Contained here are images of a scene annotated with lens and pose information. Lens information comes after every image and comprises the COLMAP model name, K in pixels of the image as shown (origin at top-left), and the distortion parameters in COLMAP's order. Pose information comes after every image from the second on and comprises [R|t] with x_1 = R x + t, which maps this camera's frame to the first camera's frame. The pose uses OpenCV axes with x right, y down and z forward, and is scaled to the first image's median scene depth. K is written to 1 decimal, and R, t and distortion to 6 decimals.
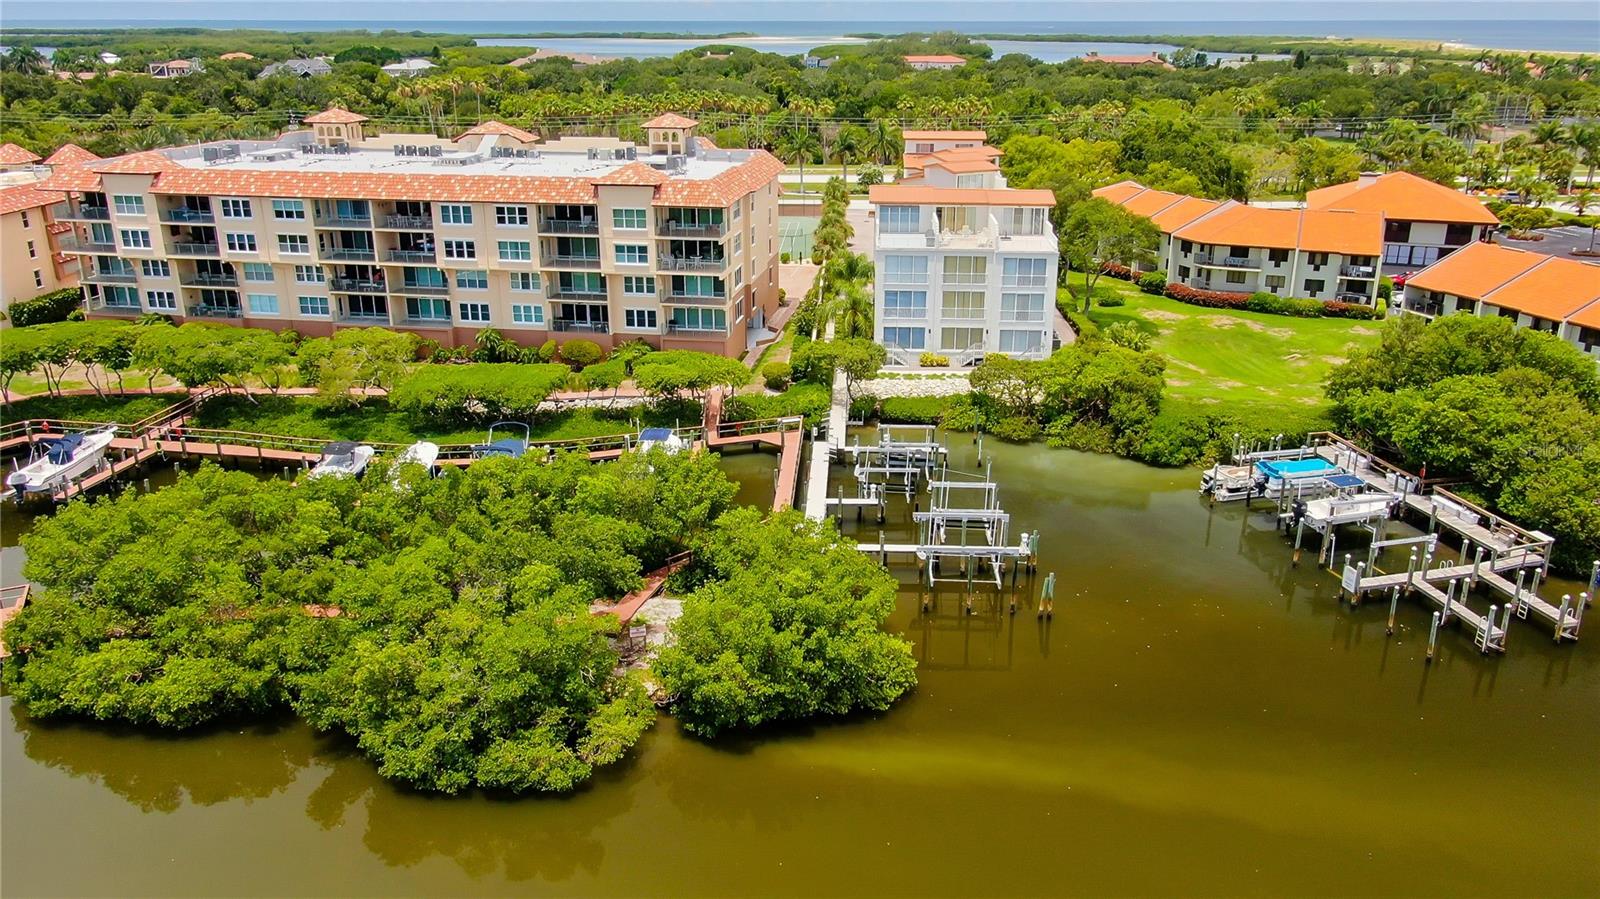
lens RADIAL K [[1162.2, 0, 809.1], [0, 1162.2, 437.1], [0, 0, 1]] dist [-0.010736, 0.022678]
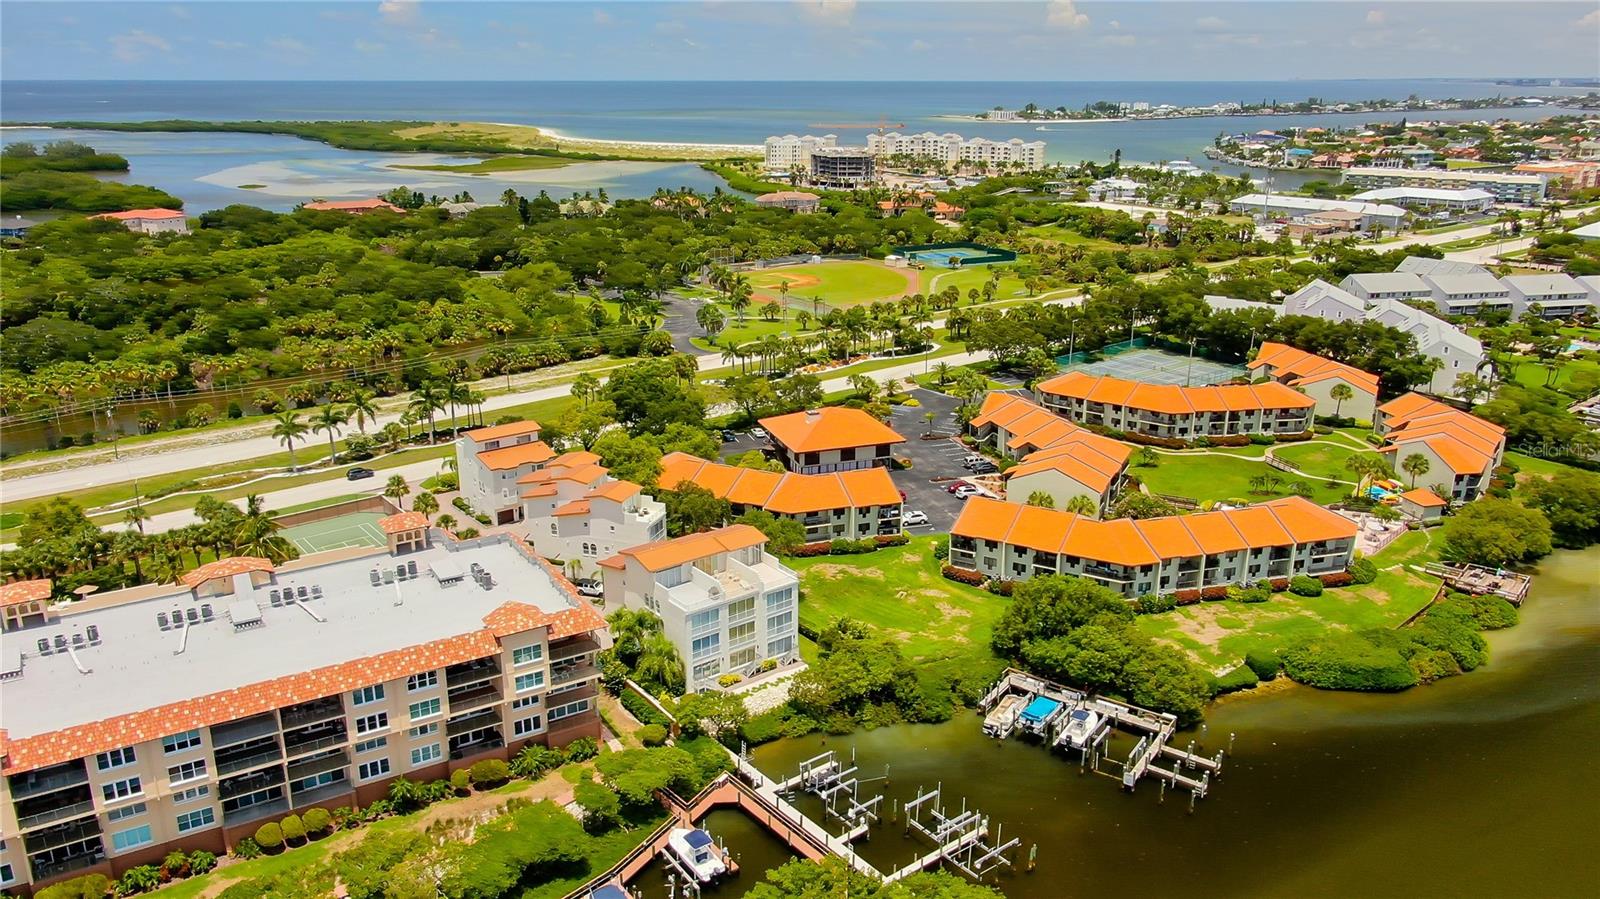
lens RADIAL K [[1126.0, 0, 769.7], [0, 1126.0, 448.1], [0, 0, 1]] dist [-0.018528, 0.030054]
pose [[0.776247, -0.197467, 0.598705, -0.601848], [0.225769, 0.973765, 0.028452, -0.364723], [-0.588616, 0.113083, 0.800464, -0.095580]]
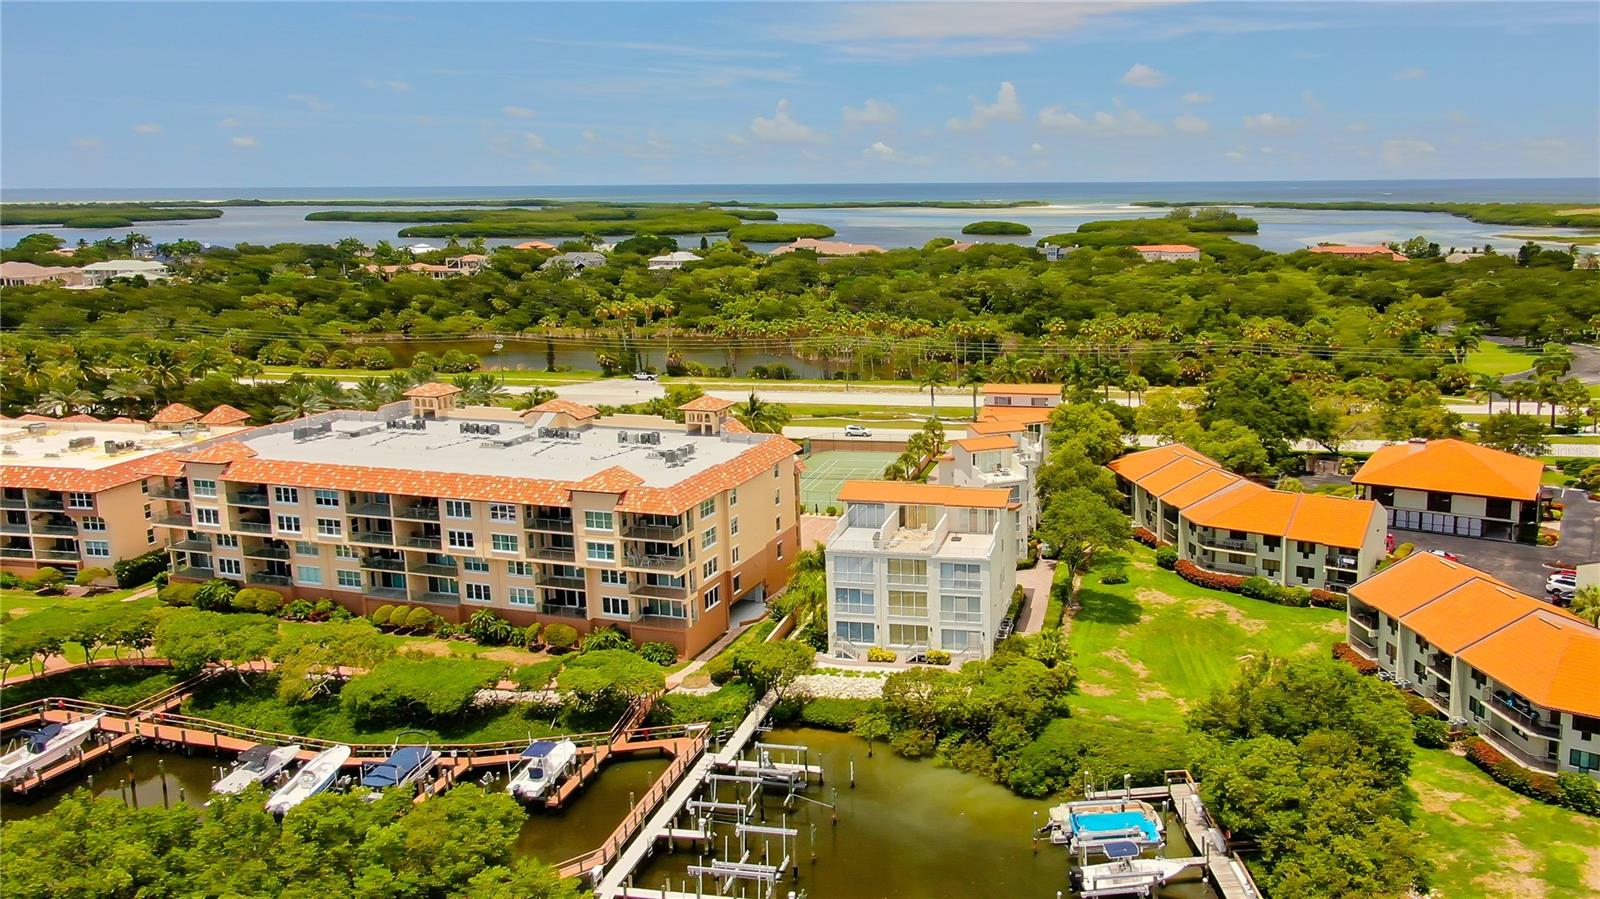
lens RADIAL K [[1155.8, 0, 963.3], [0, 1155.8, 388.3], [0, 0, 1]] dist [-0.009777, 0.009325]
pose [[0.993607, 0.012521, -0.112201, 0.307555], [-0.031931, 0.984419, -0.172915, -0.130128], [0.108287, 0.175392, 0.978525, -0.061254]]
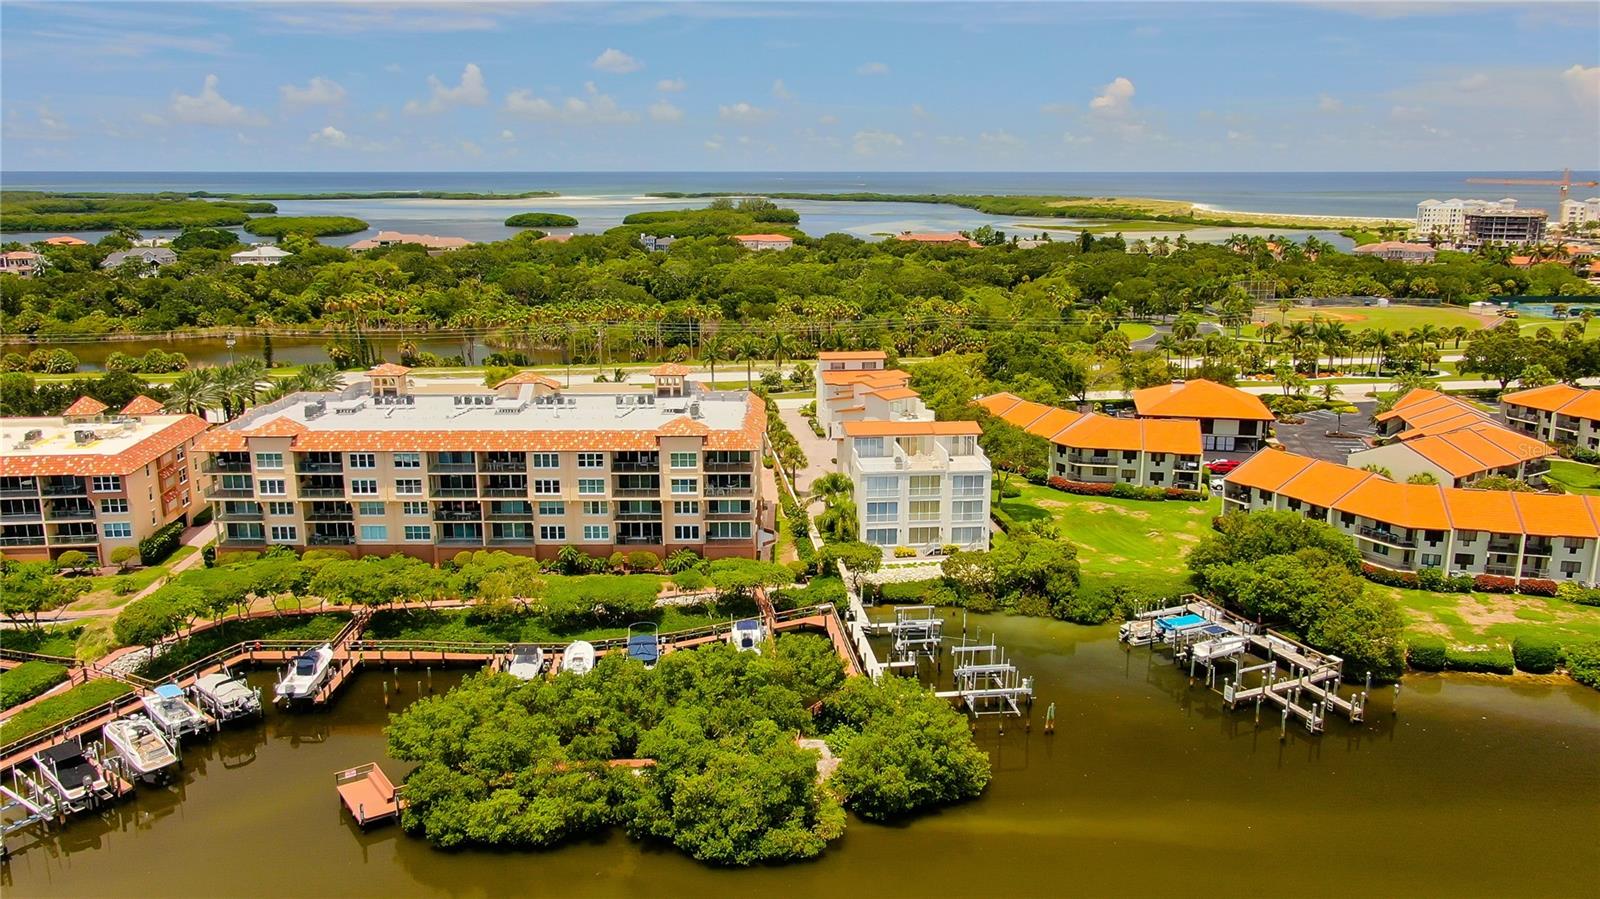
lens RADIAL K [[1158.5, 0, 801.6], [0, 1158.5, 454.4], [0, 0, 1]] dist [-0.017746, 0.032259]
pose [[0.987421, -0.038887, 0.153260, -0.220664], [0.055862, 0.992574, -0.108061, -0.041787], [-0.147919, 0.115263, 0.982260, -0.327325]]
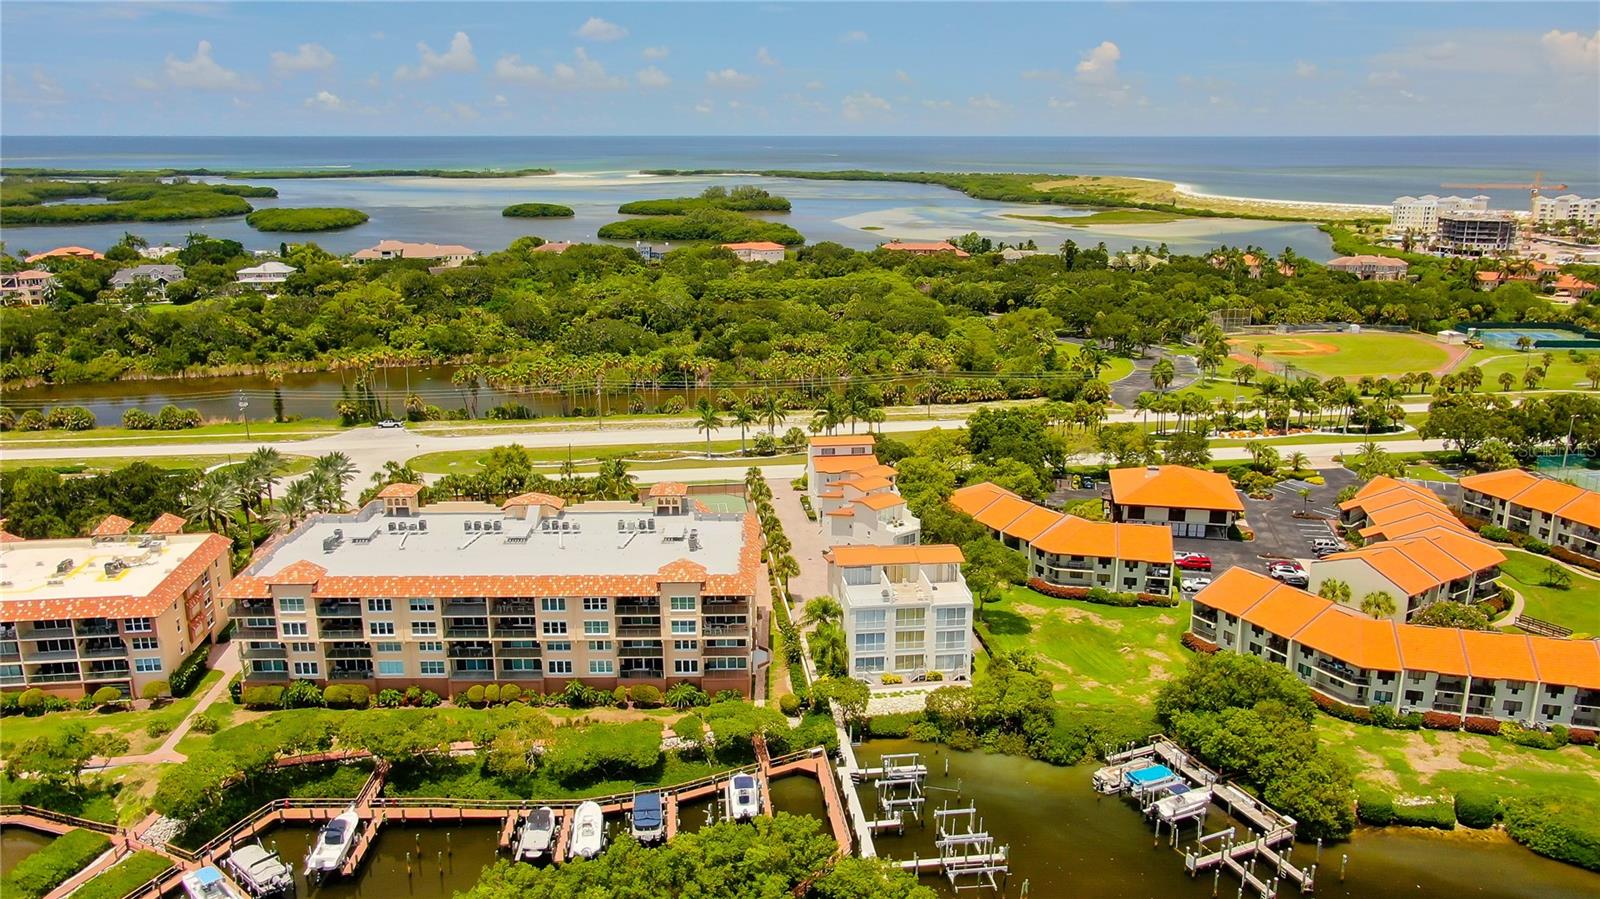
lens RADIAL K [[1128.4, 0, 800.9], [0, 1128.4, 462.1], [0, 0, 1]] dist [-0.017645, 0.031714]
pose [[0.986295, -0.047654, 0.157957, -0.218109], [0.060427, 0.995192, -0.077077, -0.240673], [-0.153524, 0.085565, 0.984433, -0.390100]]
